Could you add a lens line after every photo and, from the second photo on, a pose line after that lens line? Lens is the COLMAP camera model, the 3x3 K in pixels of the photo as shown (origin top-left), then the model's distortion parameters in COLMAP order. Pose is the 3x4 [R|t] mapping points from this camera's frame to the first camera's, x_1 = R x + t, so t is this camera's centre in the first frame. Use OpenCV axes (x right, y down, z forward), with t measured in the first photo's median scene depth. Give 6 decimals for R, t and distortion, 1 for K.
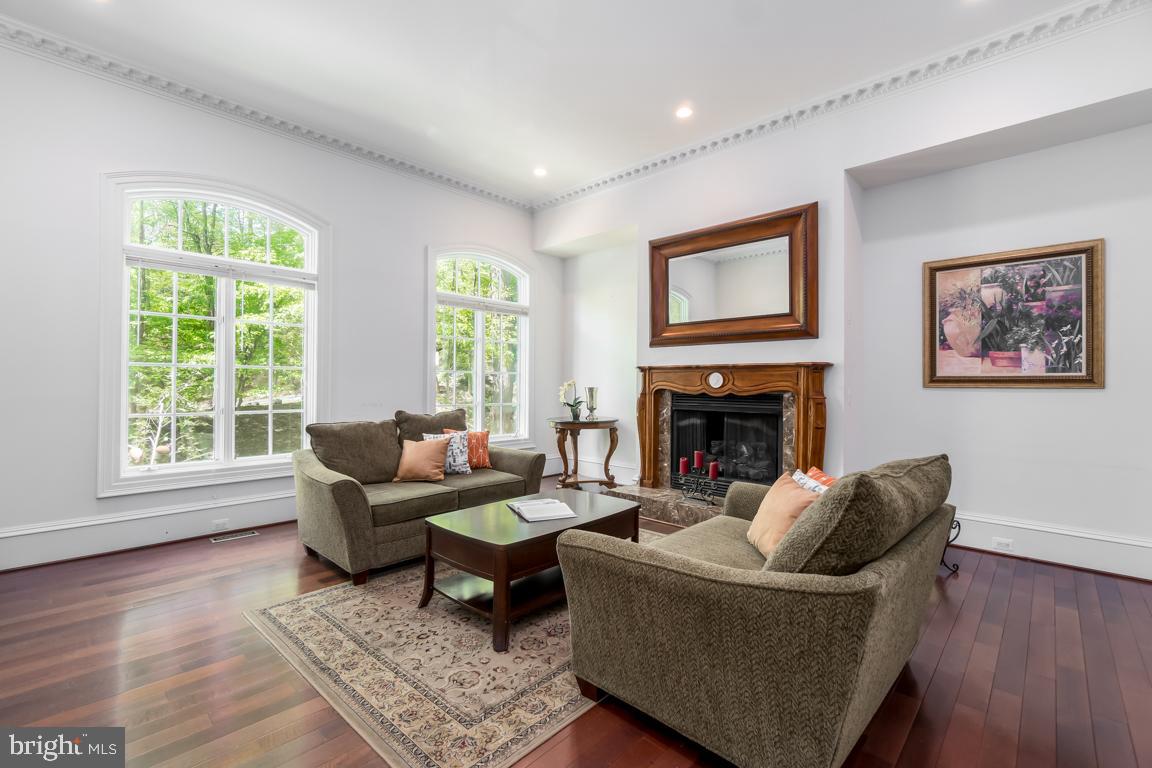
lens RADIAL K [[496.9, 0, 569.0], [0, 496.9, 383.5], [0, 0, 1]] dist [-0.003160, 0.000023]
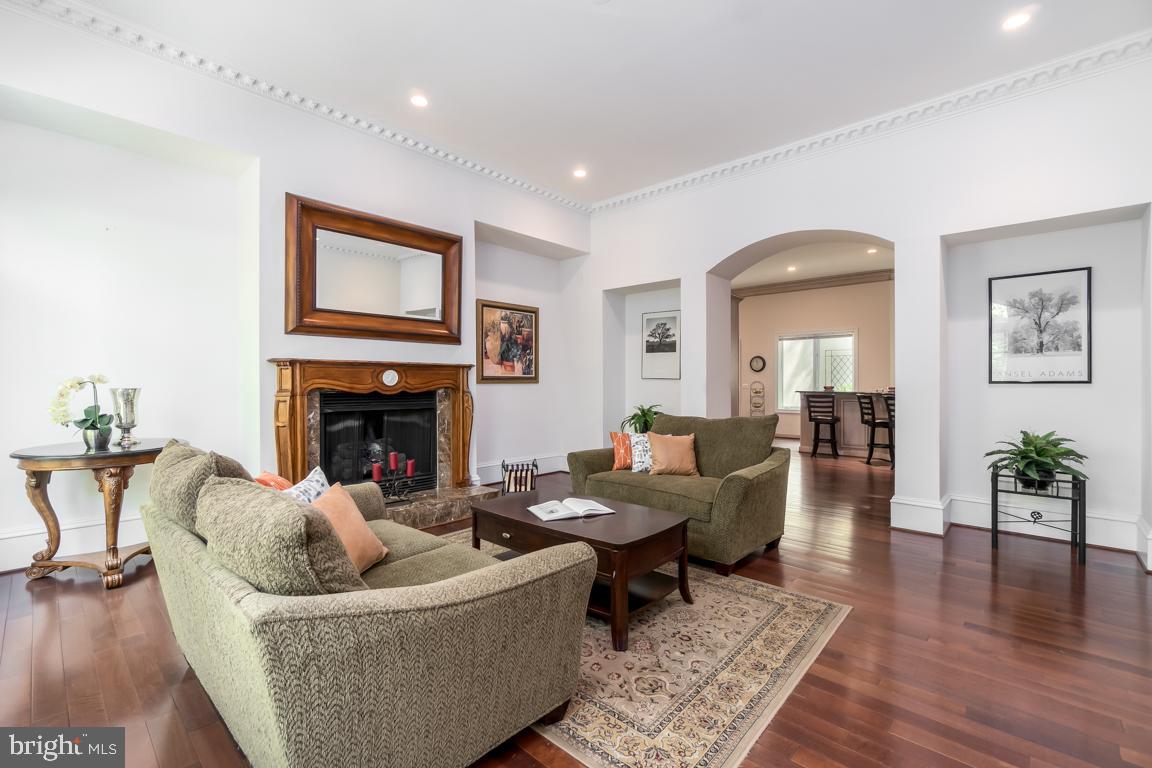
lens RADIAL K [[496.9, 0, 569.0], [0, 496.9, 380.9], [0, 0, 1]] dist [-0.003160, 0.000023]
pose [[-0.000254, -0.003408, 0.999994, -0.756830], [-0.002293, 0.999992, 0.003407, -0.005289], [-0.999997, -0.002292, -0.000262, 0.726145]]
